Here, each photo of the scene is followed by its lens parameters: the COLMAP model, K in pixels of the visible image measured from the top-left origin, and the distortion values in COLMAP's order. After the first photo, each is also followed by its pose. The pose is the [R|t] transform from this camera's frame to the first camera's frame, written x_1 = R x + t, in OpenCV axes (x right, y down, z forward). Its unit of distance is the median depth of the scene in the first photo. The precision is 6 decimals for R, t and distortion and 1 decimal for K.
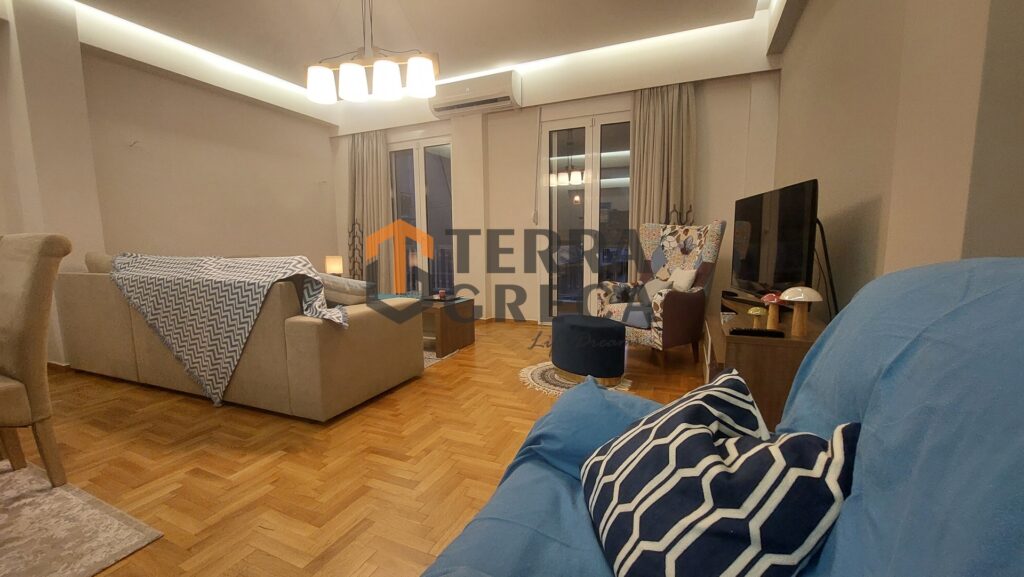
lens RADIAL K [[406.7, 0, 518.8], [0, 406.7, 289.2], [0, 0, 1]] dist [-0.001224, -0.000137]
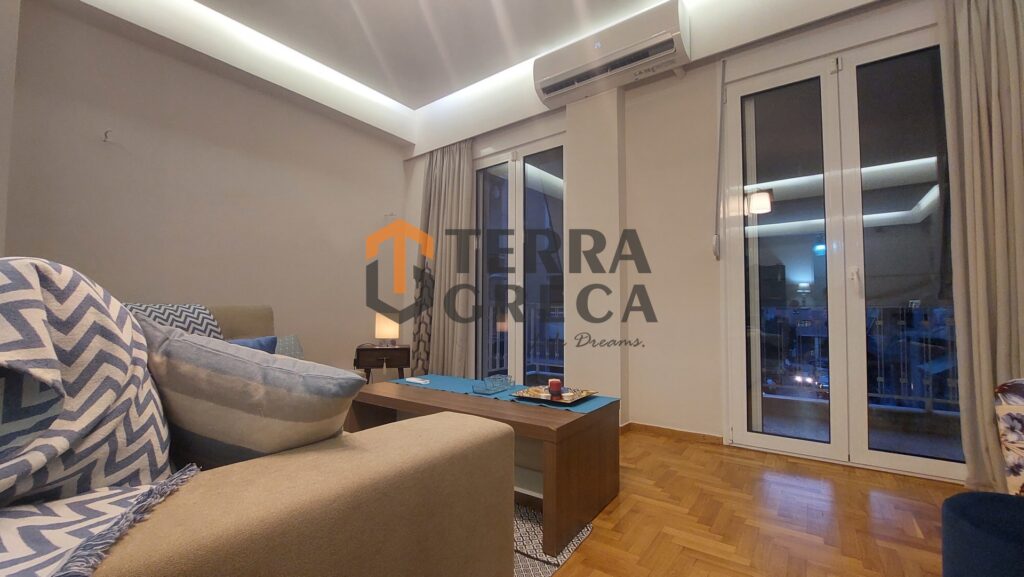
lens RADIAL K [[405.0, 0, 512.0], [0, 405.0, 288.5], [0, 0, 1]] dist [-0.045079, -0.000021]
pose [[0.972996, 0.000334, -0.230822, -0.146196], [-0.039404, 0.985561, -0.164673, -0.025709], [0.227434, 0.169321, 0.958960, 0.584929]]
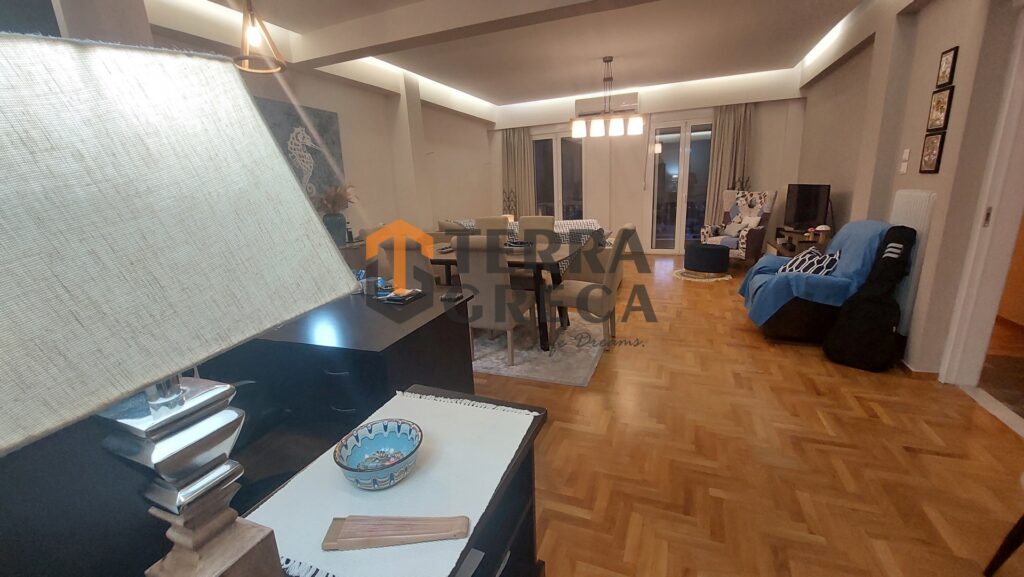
lens RADIAL K [[412.9, 0, 513.1], [0, 412.9, 295.5], [0, 0, 1]] dist [-0.016224, -0.000261]
pose [[0.998595, -0.048853, 0.020520, -0.709596], [0.045387, 0.988460, 0.144525, -0.013457], [-0.027343, -0.143391, 0.989288, -0.839720]]
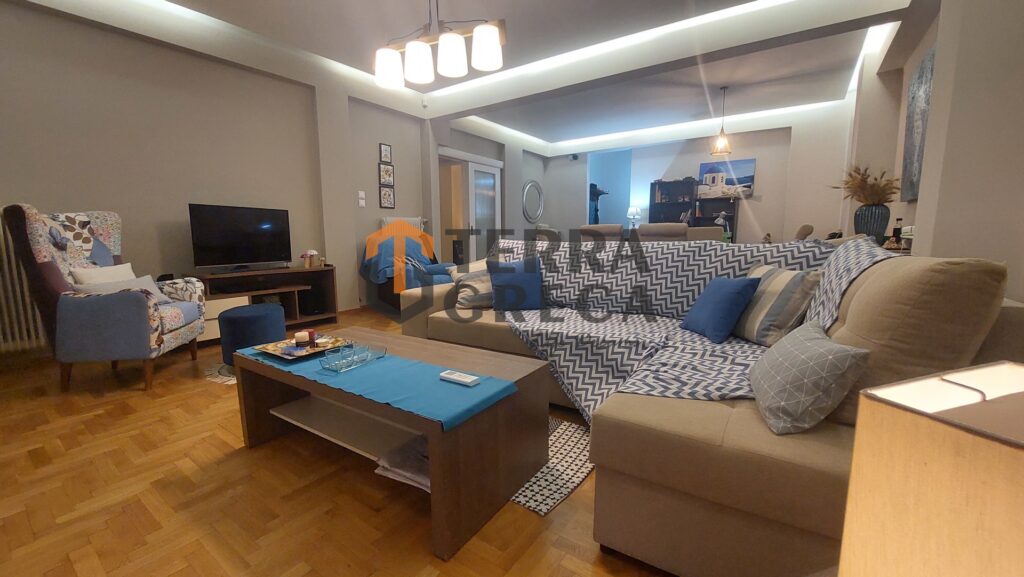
lens RADIAL K [[414.2, 0, 512.8], [0, 414.2, 291.6], [0, 0, 1]] dist [-0.015303, -0.000463]
pose [[-0.983141, -0.011860, 0.182466, -0.555329], [0.032386, 0.970823, 0.237600, -0.163419], [-0.179960, 0.239504, -0.954072, 1.634040]]
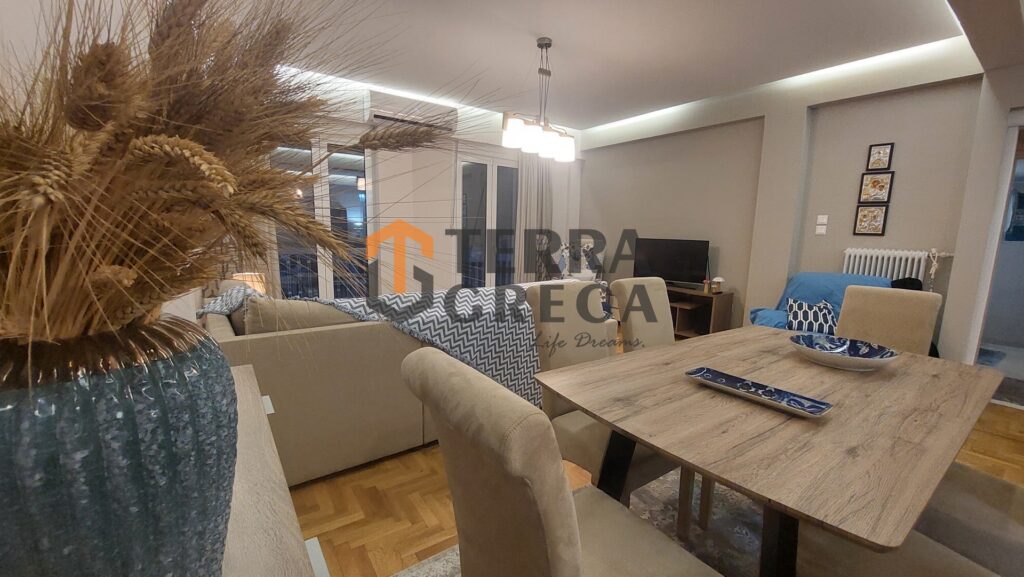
lens RADIAL K [[412.9, 0, 513.1], [0, 412.9, 295.5], [0, 0, 1]] dist [-0.016224, -0.000261]
pose [[0.515814, -0.117379, 0.848621, -1.259617], [0.072325, 0.992999, 0.093388, -0.122704], [-0.853642, 0.013205, 0.520693, 0.323710]]
